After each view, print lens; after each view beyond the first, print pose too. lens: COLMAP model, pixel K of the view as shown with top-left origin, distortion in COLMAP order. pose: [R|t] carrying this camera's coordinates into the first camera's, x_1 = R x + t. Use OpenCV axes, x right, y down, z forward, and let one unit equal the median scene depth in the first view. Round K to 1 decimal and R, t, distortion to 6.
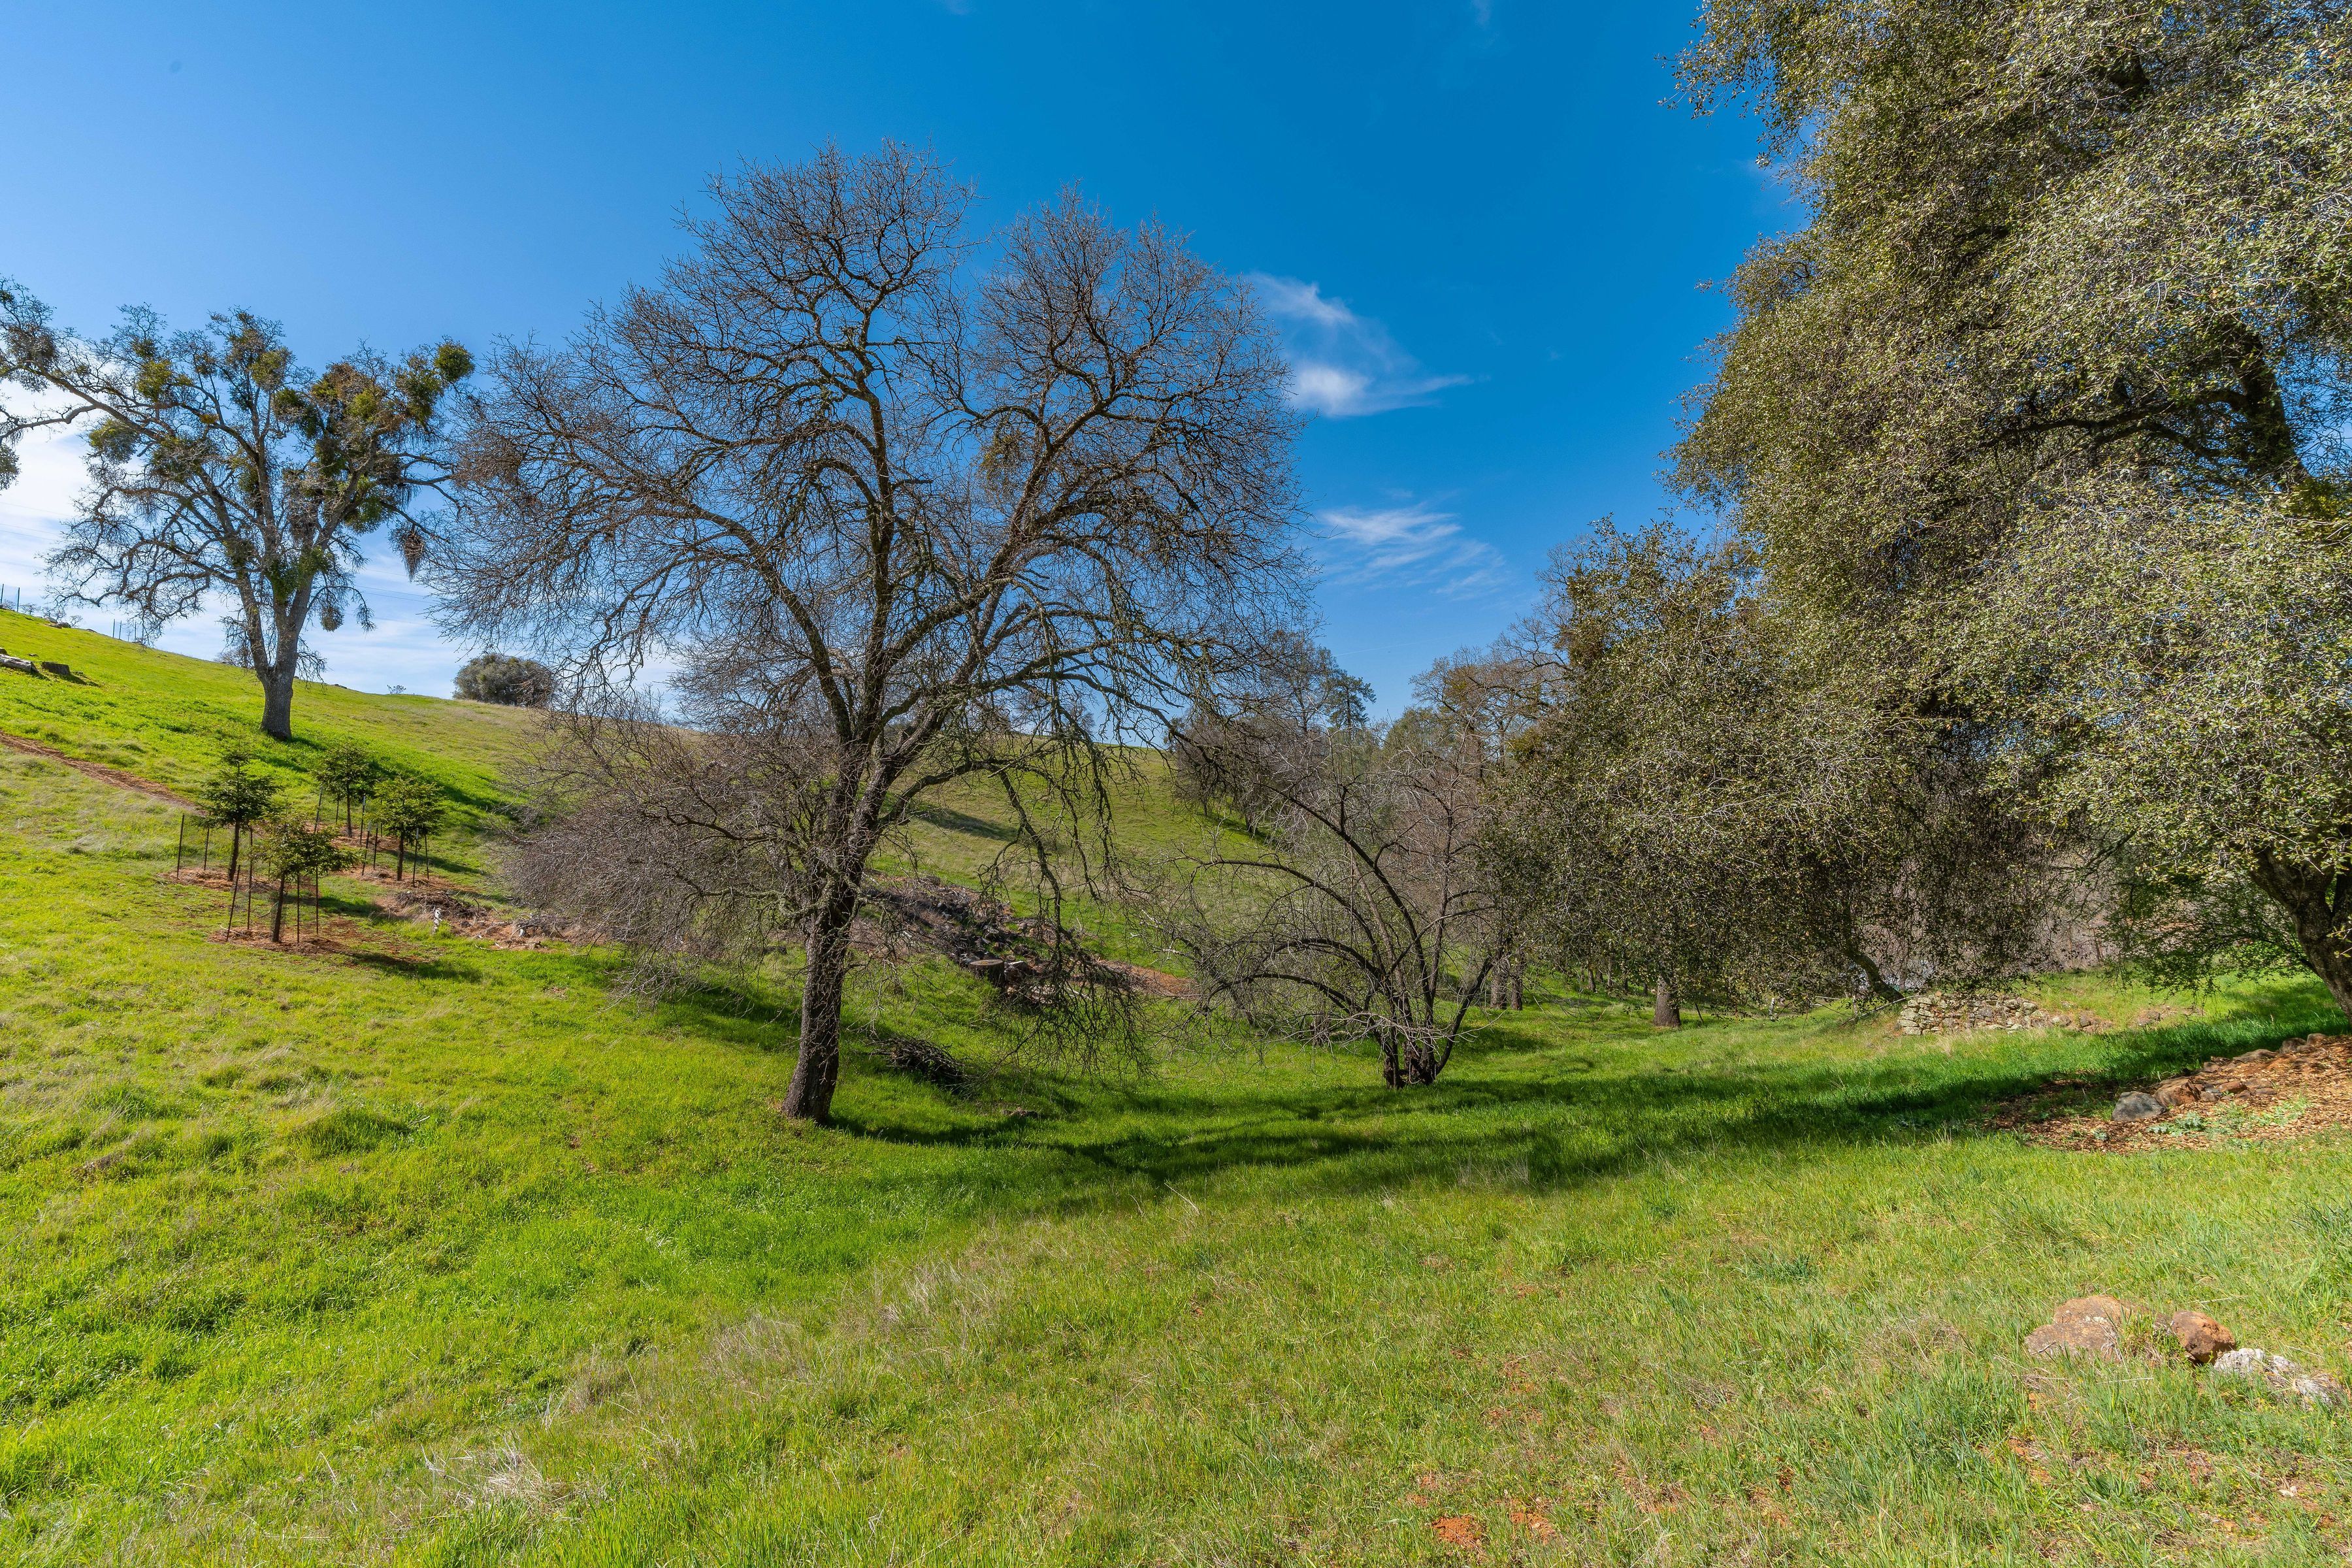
lens RADIAL K [[1076.8, 0, 1186.1], [0, 1076.8, 786.6], [0, 0, 1]] dist [-0.003950, 0.004515]
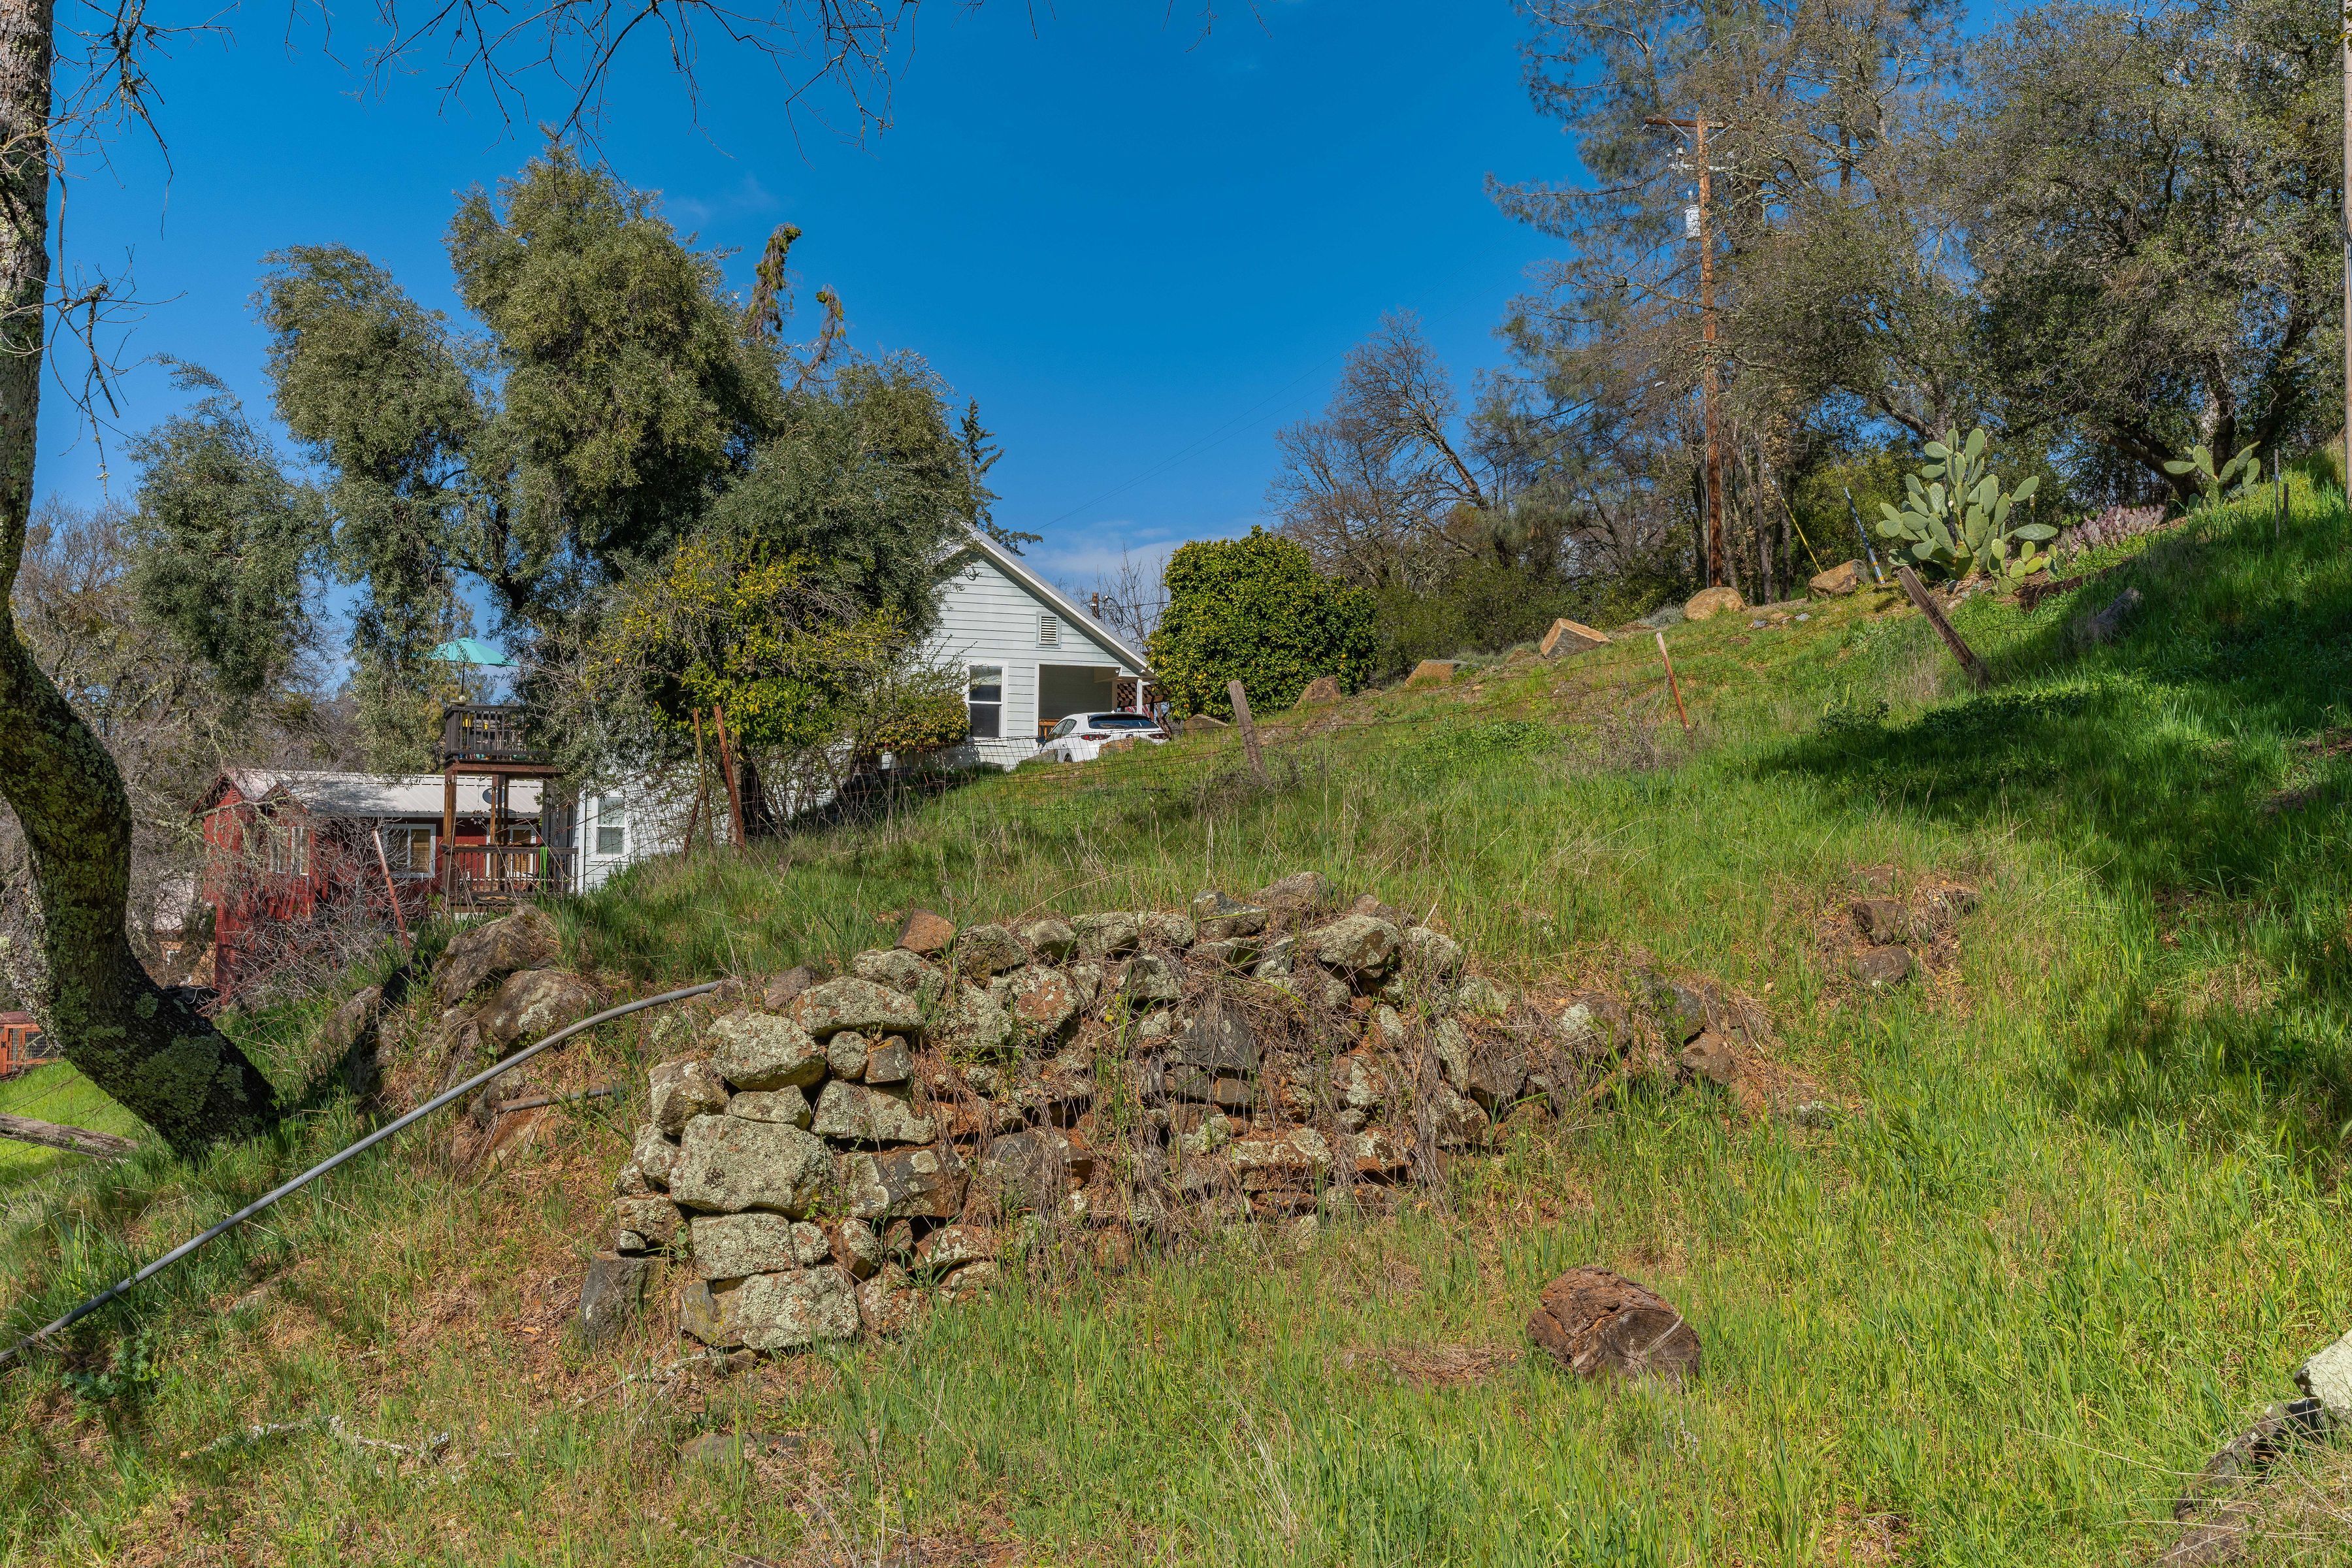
lens RADIAL K [[2303.3, 0, 1176.0], [0, 2303.3, 782.4], [0, 0, 1]] dist [0.019370, 0.000000]
pose [[0.208437, 0.048190, 0.976848, 0.534718], [-0.031169, 0.998605, -0.042613, 0.212456], [-0.977539, -0.021565, 0.209648, 1.051195]]
